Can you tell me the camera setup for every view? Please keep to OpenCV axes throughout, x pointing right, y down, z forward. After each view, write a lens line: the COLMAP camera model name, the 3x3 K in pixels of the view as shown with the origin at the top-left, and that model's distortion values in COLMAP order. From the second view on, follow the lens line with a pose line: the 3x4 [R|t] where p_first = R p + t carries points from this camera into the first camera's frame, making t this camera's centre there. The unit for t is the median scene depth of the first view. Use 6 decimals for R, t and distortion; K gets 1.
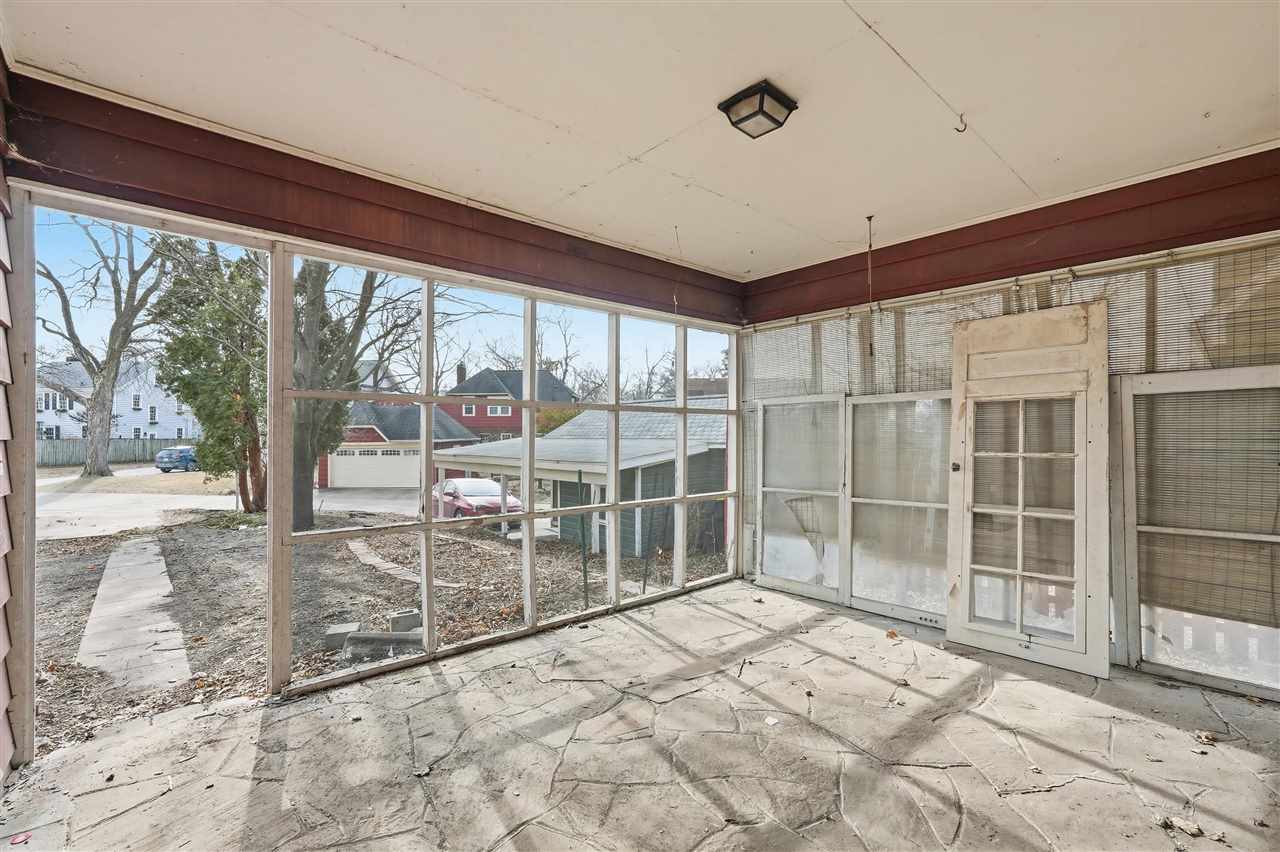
lens RADIAL K [[560.8, 0, 640.0], [0, 560.8, 426.0], [0, 0, 1]] dist [-0.003916, 0.000075]
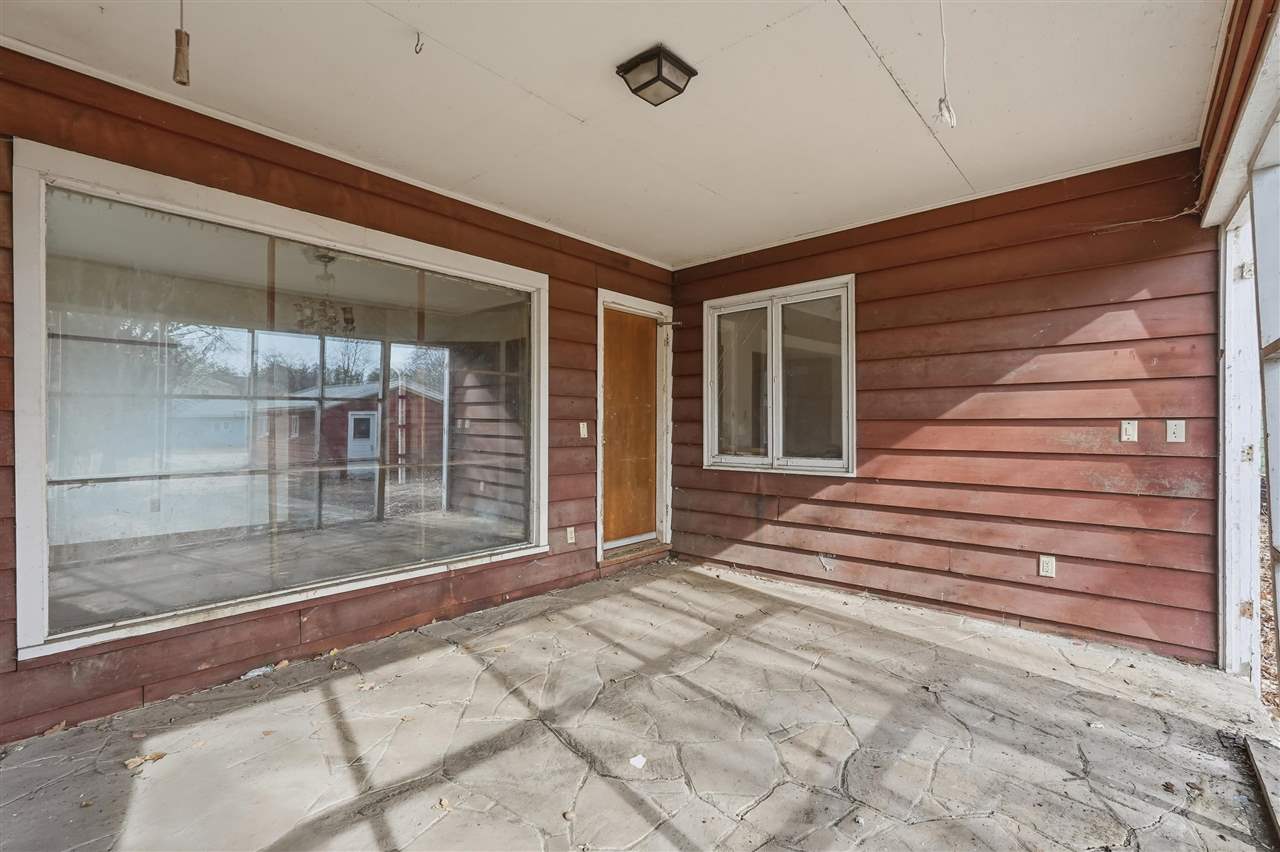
lens RADIAL K [[560.8, 0, 640.0], [0, 560.8, 426.0], [0, 0, 1]] dist [-0.003916, 0.000075]
pose [[-0.992764, -0.000881, -0.120080, 0.146503], [0.000957, 0.999883, -0.015245, 0.024042], [0.120080, -0.015250, -0.992647, 0.804603]]
